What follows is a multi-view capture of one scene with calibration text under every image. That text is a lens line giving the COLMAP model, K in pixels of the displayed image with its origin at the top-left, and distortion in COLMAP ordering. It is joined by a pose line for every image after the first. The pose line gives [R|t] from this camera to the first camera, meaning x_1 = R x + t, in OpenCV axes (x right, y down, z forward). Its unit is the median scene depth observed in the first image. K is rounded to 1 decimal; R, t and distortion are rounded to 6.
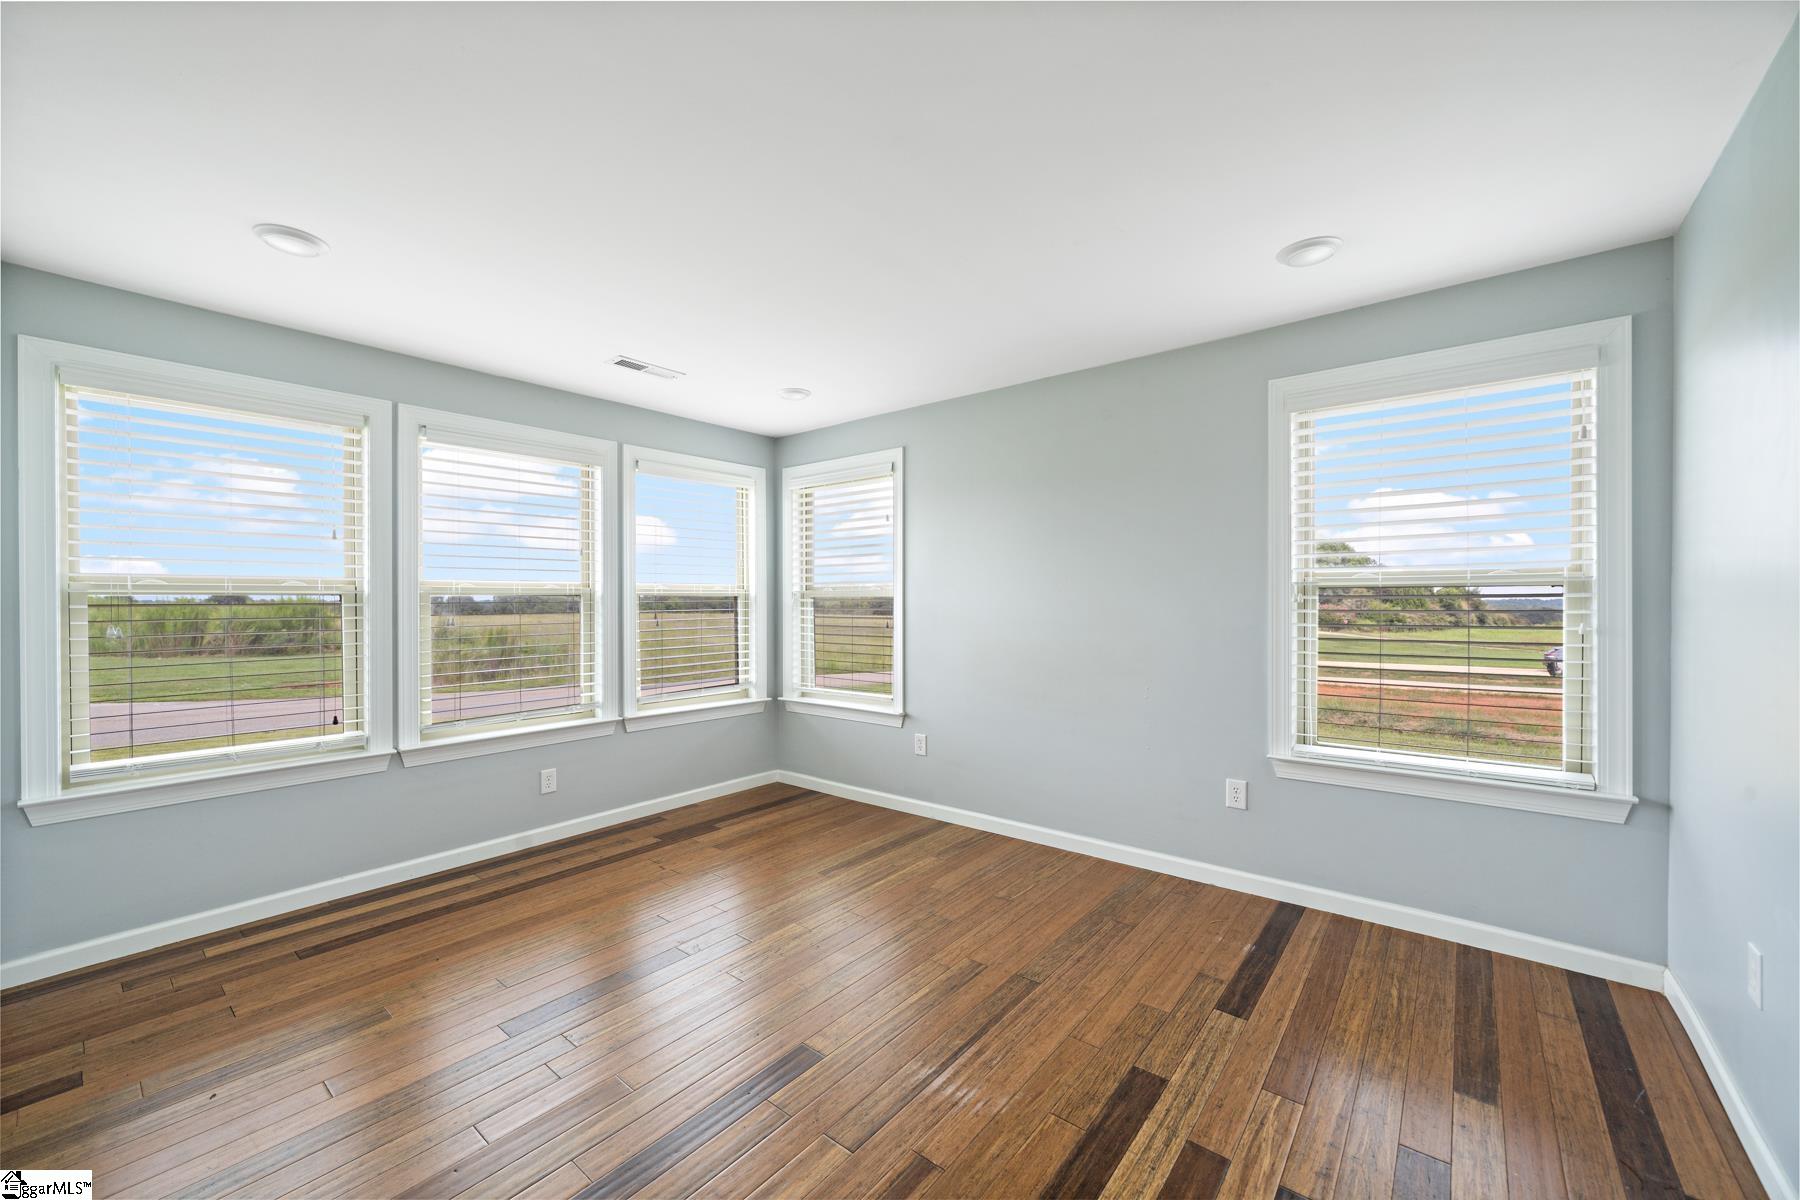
lens RADIAL K [[704.1, 0, 901.2], [0, 704.1, 593.8], [0, 0, 1]] dist [0.001854, -0.000288]
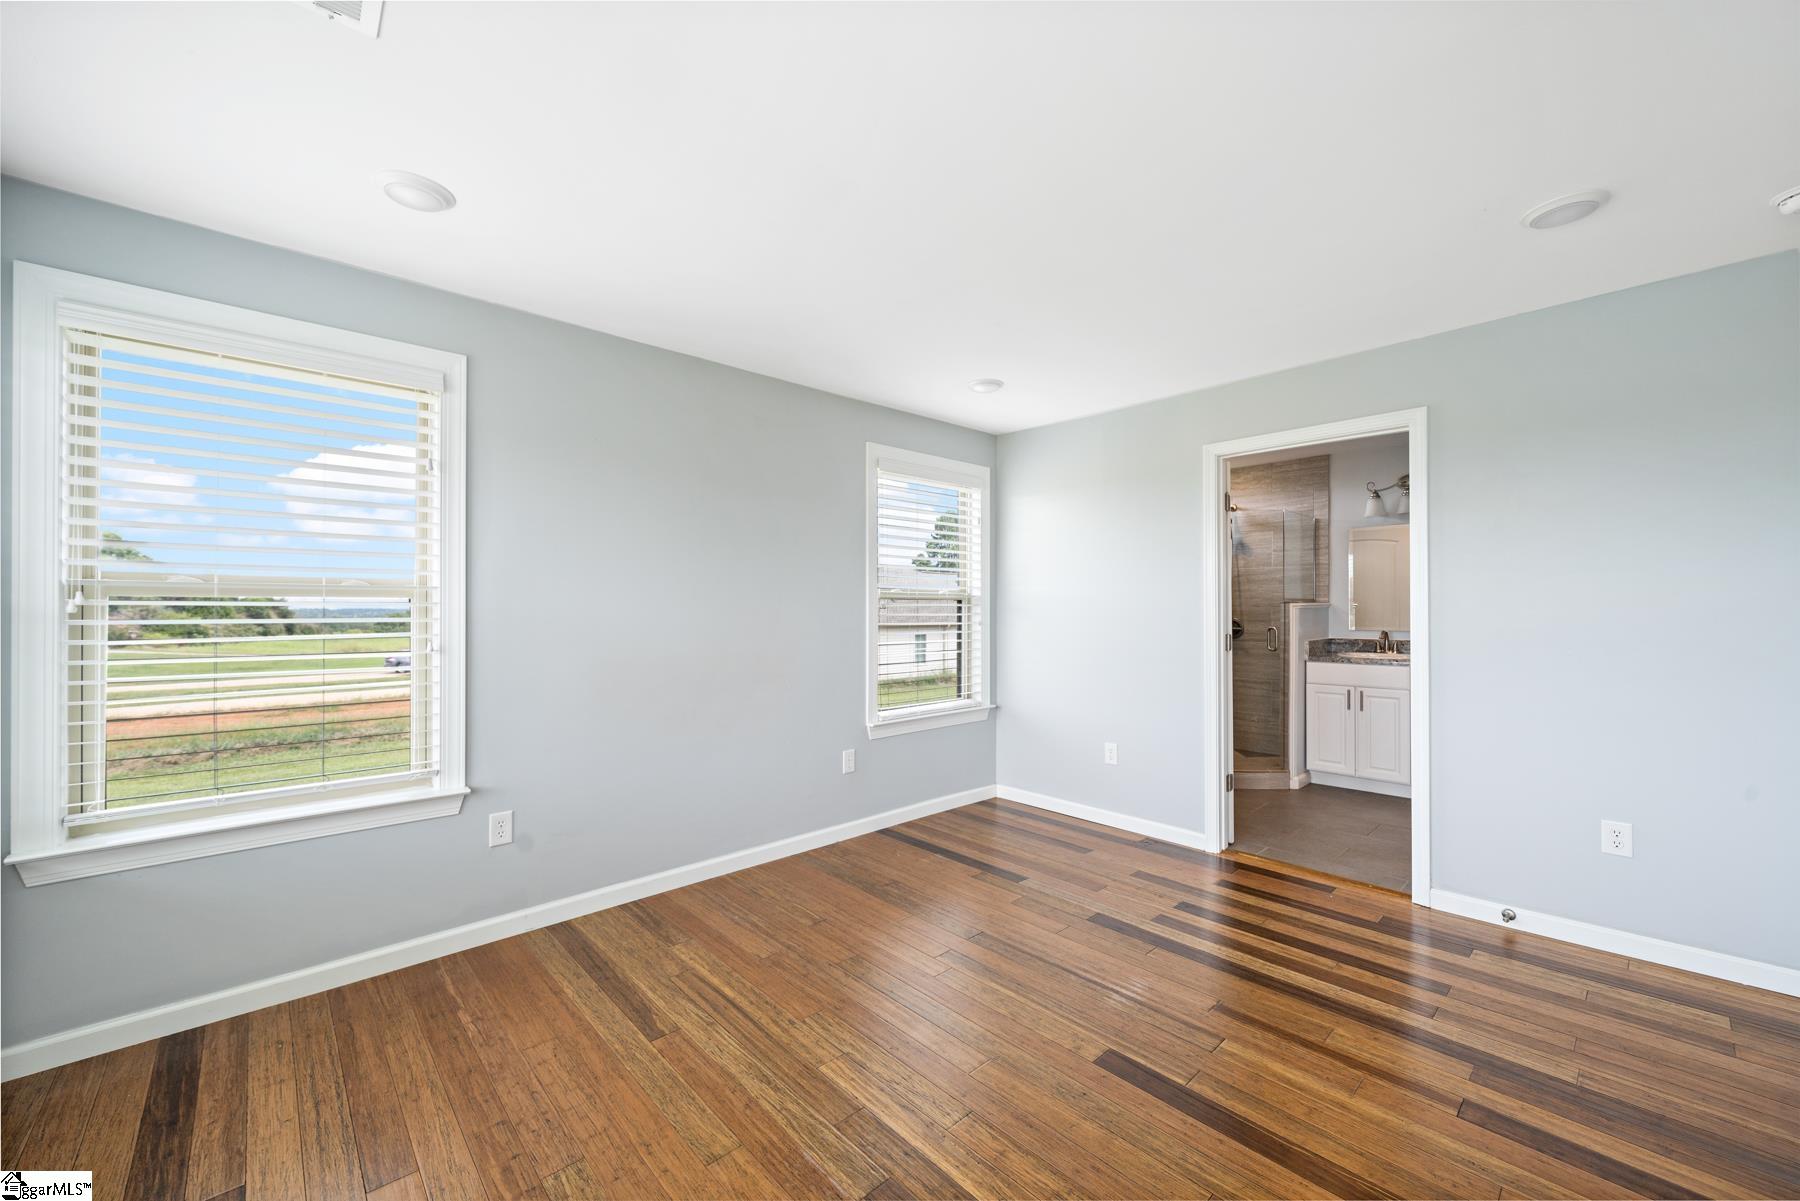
lens RADIAL K [[704.1, 0, 910.7], [0, 704.1, 589.3], [0, 0, 1]] dist [0.001854, -0.000288]
pose [[0.130245, 0.018216, 0.991314, -0.695155], [-0.024037, 0.999595, -0.015210, -0.006925], [-0.991190, -0.021847, 0.130630, 0.666281]]
